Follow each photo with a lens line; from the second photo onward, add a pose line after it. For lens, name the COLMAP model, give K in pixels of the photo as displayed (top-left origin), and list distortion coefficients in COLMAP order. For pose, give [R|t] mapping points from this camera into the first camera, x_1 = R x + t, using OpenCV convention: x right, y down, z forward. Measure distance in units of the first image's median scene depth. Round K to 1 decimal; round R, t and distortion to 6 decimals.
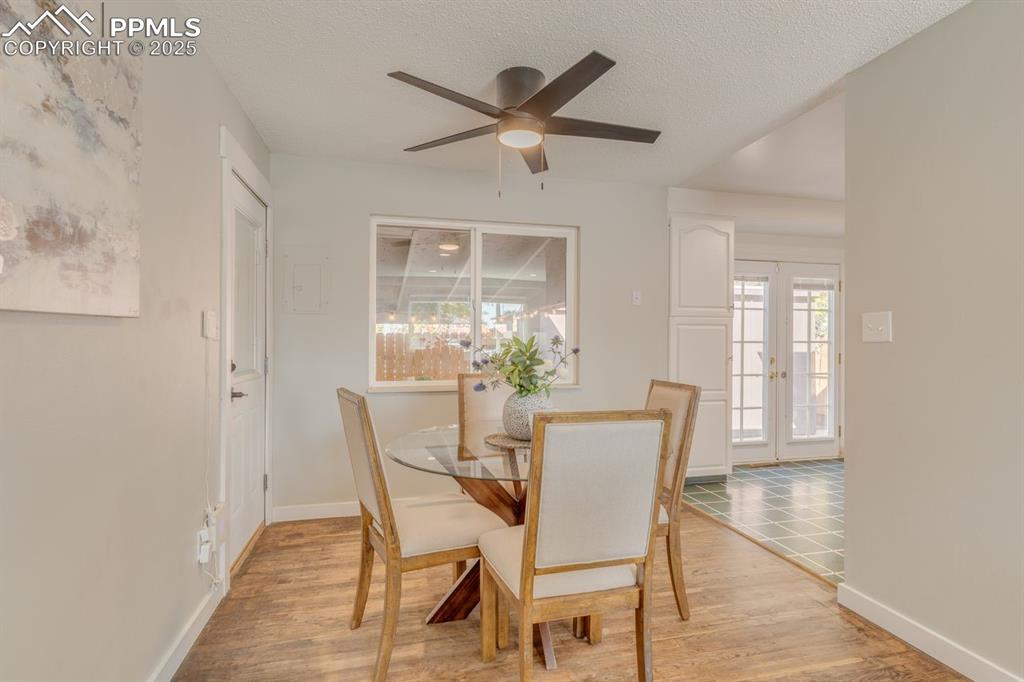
lens RADIAL K [[500.4, 0, 509.5], [0, 500.4, 338.1], [0, 0, 1]] dist [-0.000392, 0.000265]
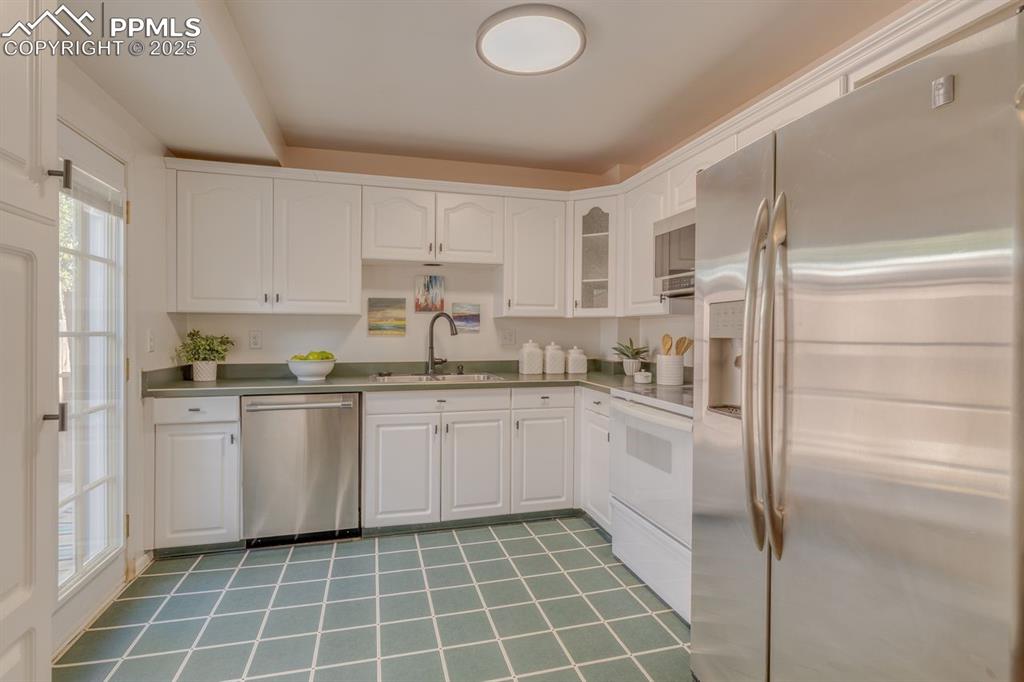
lens RADIAL K [[500.4, 0, 509.5], [0, 500.4, 338.1], [0, 0, 1]] dist [-0.000392, 0.000265]
pose [[-0.027947, -0.012940, 0.999526, 0.196210], [-0.008962, 0.999879, 0.012694, 0.003177], [-0.999569, -0.008603, -0.028060, 0.683082]]
